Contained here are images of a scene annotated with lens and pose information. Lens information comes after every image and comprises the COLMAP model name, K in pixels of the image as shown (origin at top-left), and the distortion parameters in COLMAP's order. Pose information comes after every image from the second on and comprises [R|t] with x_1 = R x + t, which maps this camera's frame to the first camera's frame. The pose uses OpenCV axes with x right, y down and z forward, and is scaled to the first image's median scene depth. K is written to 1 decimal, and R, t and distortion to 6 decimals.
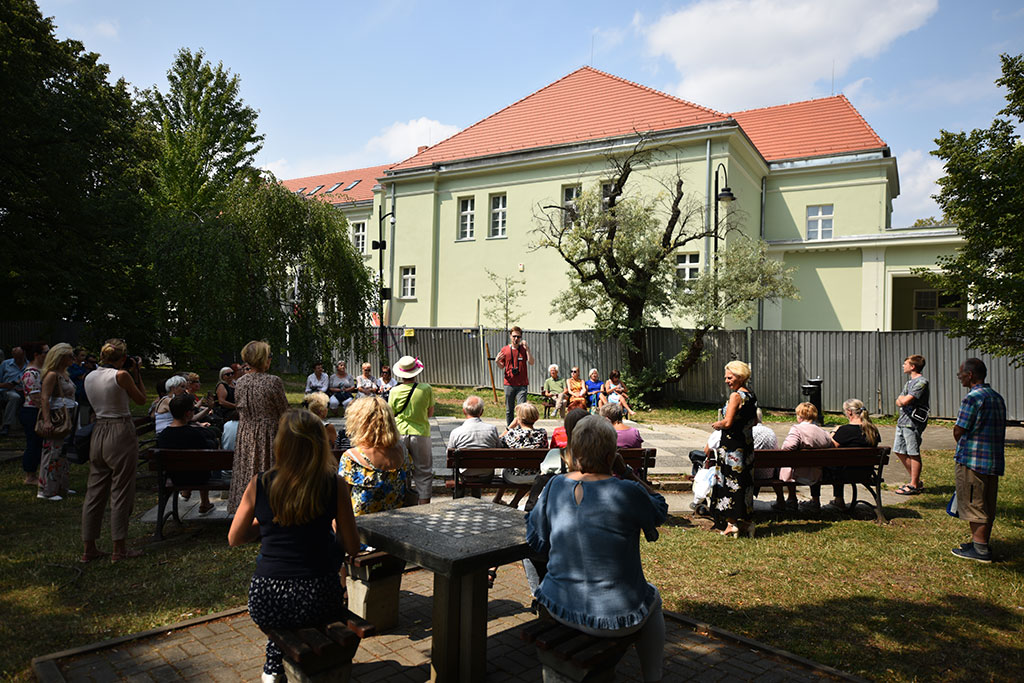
lens RADIAL K [[678.0, 0, 514.8], [0, 678.0, 336.7], [0, 0, 1]] dist [0.006269, -0.000275]
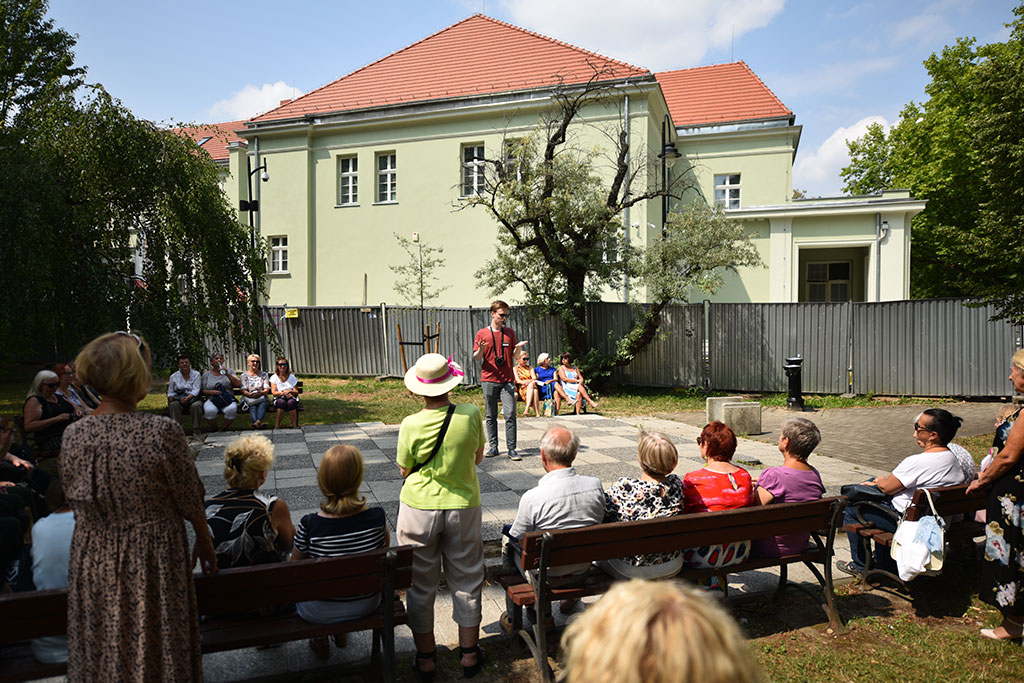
lens RADIAL K [[678.0, 0, 514.8], [0, 678.0, 336.7], [0, 0, 1]] dist [0.006269, -0.000275]
pose [[0.979202, -0.023817, 0.201486, -0.054770], [0.017490, 0.999298, 0.033126, 0.000028], [-0.202134, -0.028913, 0.978931, 0.133338]]
